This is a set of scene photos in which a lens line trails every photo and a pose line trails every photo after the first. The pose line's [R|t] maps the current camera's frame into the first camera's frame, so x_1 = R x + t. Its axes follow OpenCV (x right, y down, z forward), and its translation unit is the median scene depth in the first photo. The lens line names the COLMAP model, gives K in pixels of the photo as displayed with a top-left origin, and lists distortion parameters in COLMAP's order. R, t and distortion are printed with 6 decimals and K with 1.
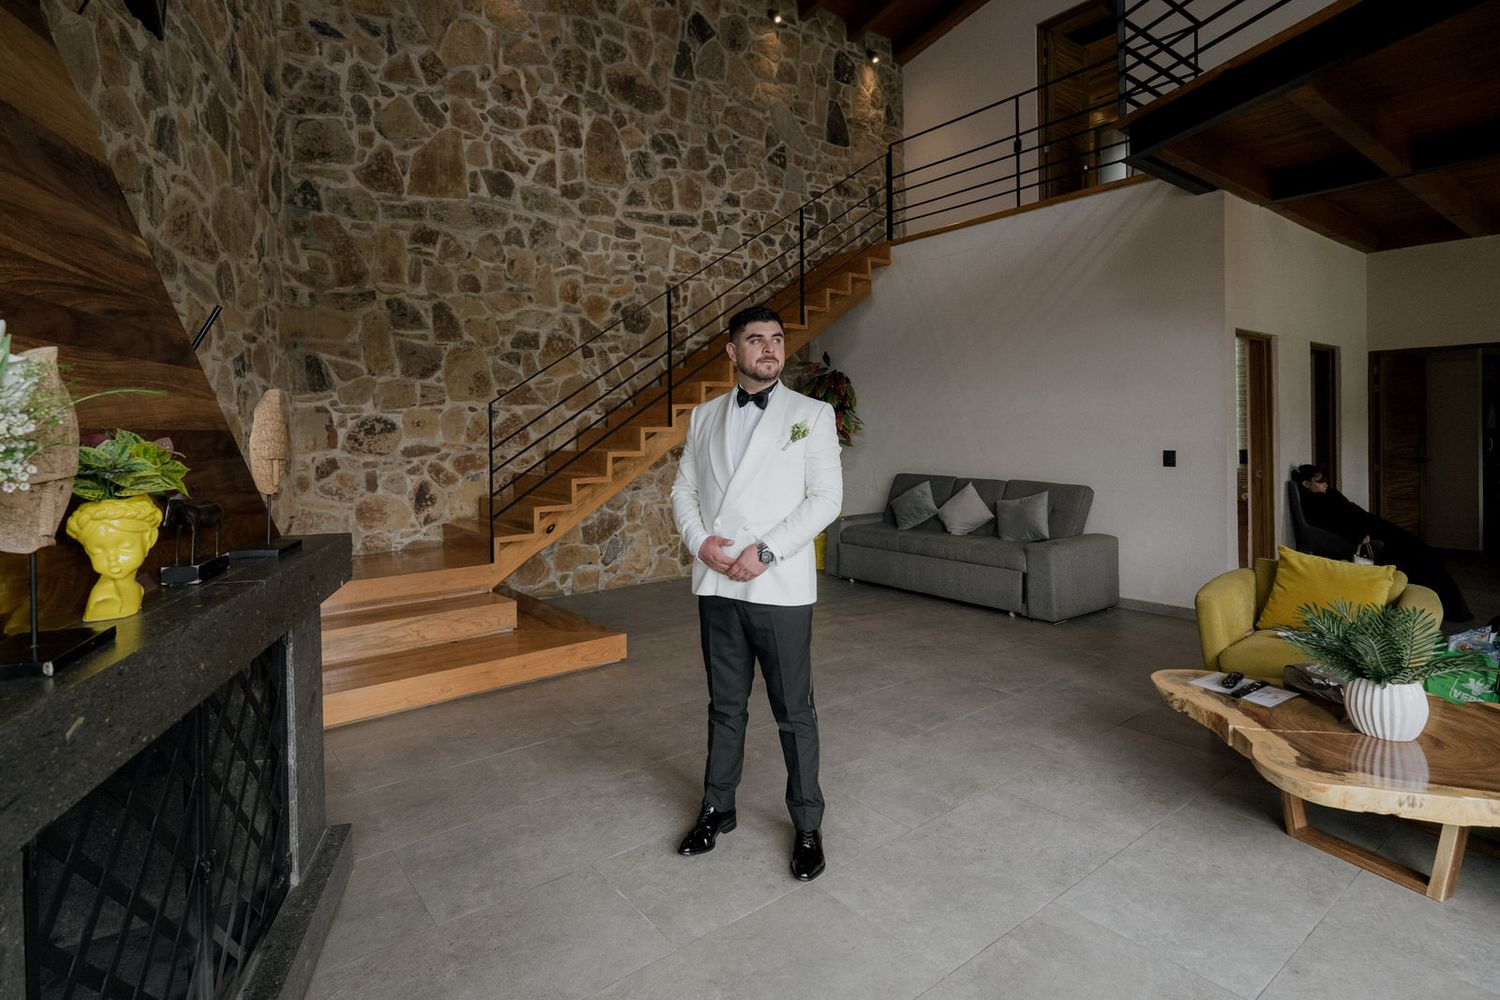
lens RADIAL K [[749.7, 0, 682.9], [0, 749.7, 435.4], [0, 0, 1]] dist [-0.005499, 0.003465]
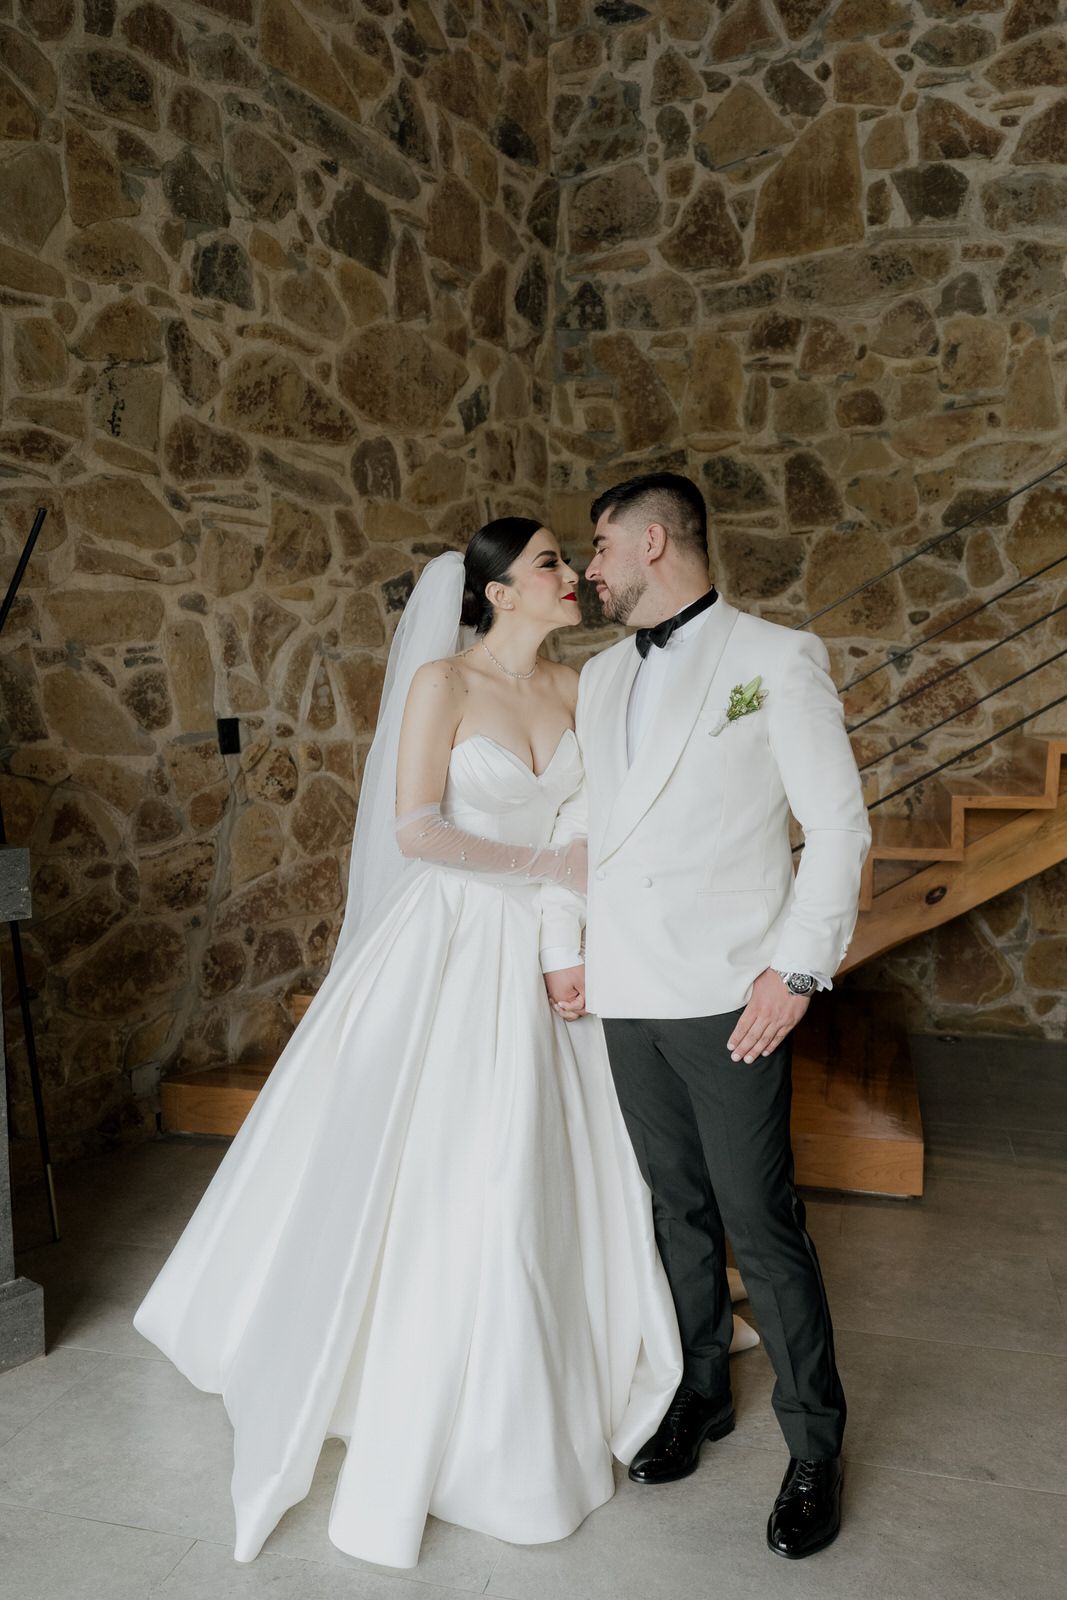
lens RADIAL K [[1253.9, 0, 534.8], [0, 1253.9, 796.6], [0, 0, 1]] dist [0.004403, 0.001896]
pose [[0.632521, 0.070047, -0.771369, 0.269721], [-0.012241, 0.996682, 0.080470, -0.001909], [0.774447, -0.041456, 0.631280, 0.272224]]
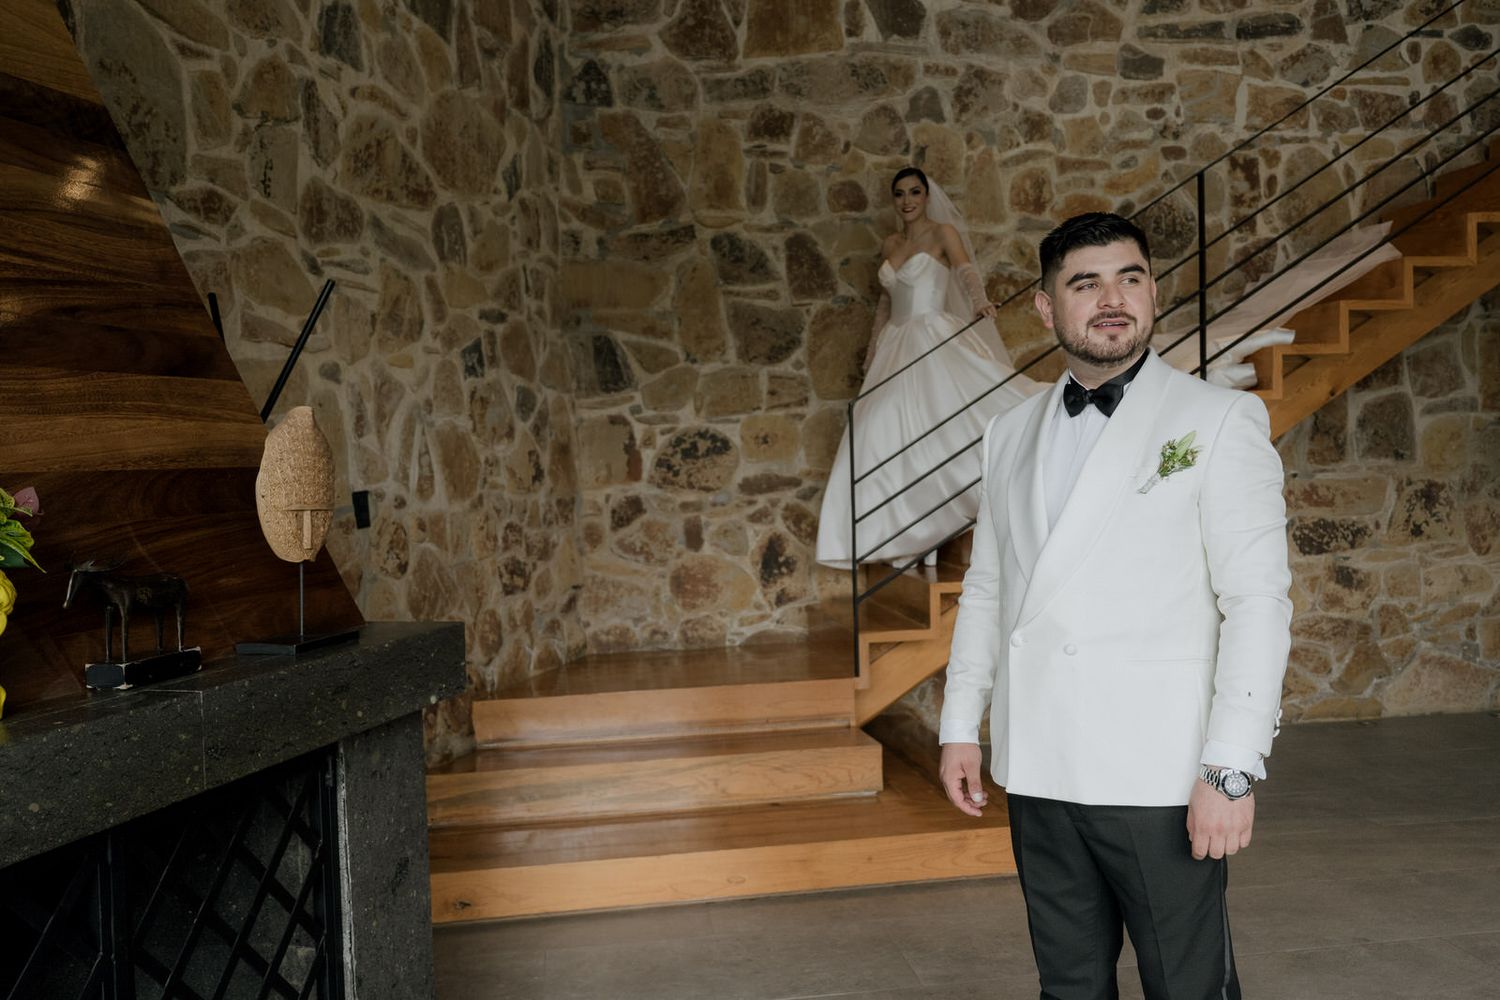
lens RADIAL K [[1323.1, 0, 755.2], [0, 1323.1, 500.7], [0, 0, 1]] dist [0.008502, -0.003560]
pose [[0.891403, 0.004293, -0.453191, 0.122368], [0.013715, 0.999242, 0.036443, -0.004909], [0.453004, -0.038701, 0.890668, 0.042019]]
